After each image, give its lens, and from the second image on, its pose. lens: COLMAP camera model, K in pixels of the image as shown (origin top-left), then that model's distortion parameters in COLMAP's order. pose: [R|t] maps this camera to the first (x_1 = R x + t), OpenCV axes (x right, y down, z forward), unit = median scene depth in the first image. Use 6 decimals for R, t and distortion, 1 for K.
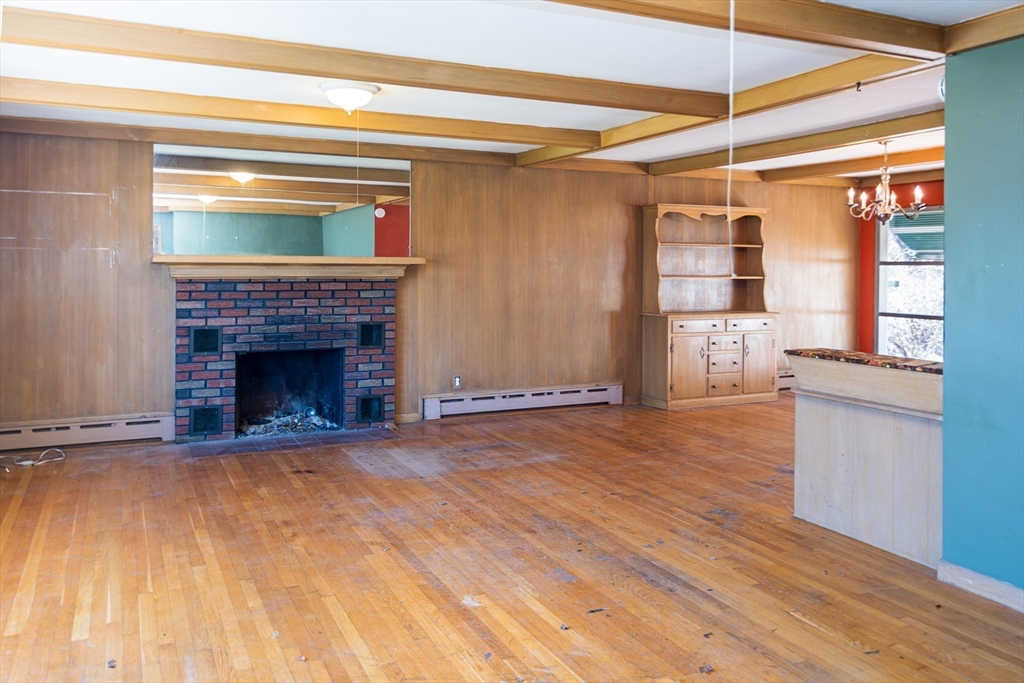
lens RADIAL K [[792.9, 0, 486.5], [0, 792.9, 269.3], [0, 0, 1]] dist [-0.004713, 0.006608]
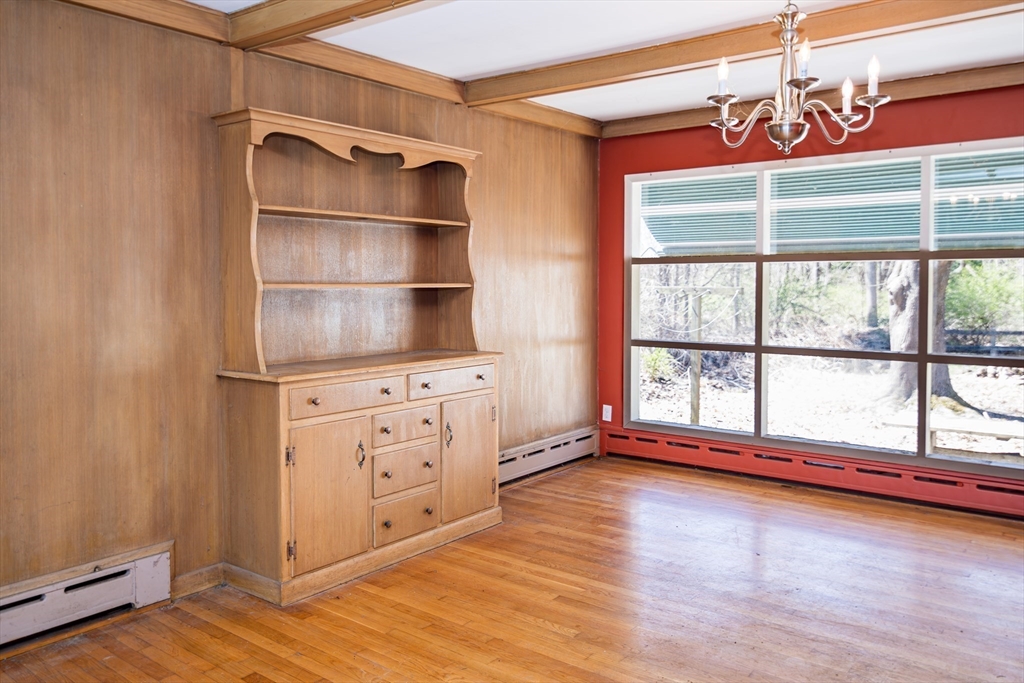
lens RADIAL K [[792.9, 0, 490.4], [0, 792.9, 301.3], [0, 0, 1]] dist [-0.004713, 0.006608]
pose [[0.900154, -0.020599, 0.435085, 0.173285], [0.011394, 0.999653, 0.023755, 0.011506], [-0.435424, -0.016426, 0.900076, 0.673977]]
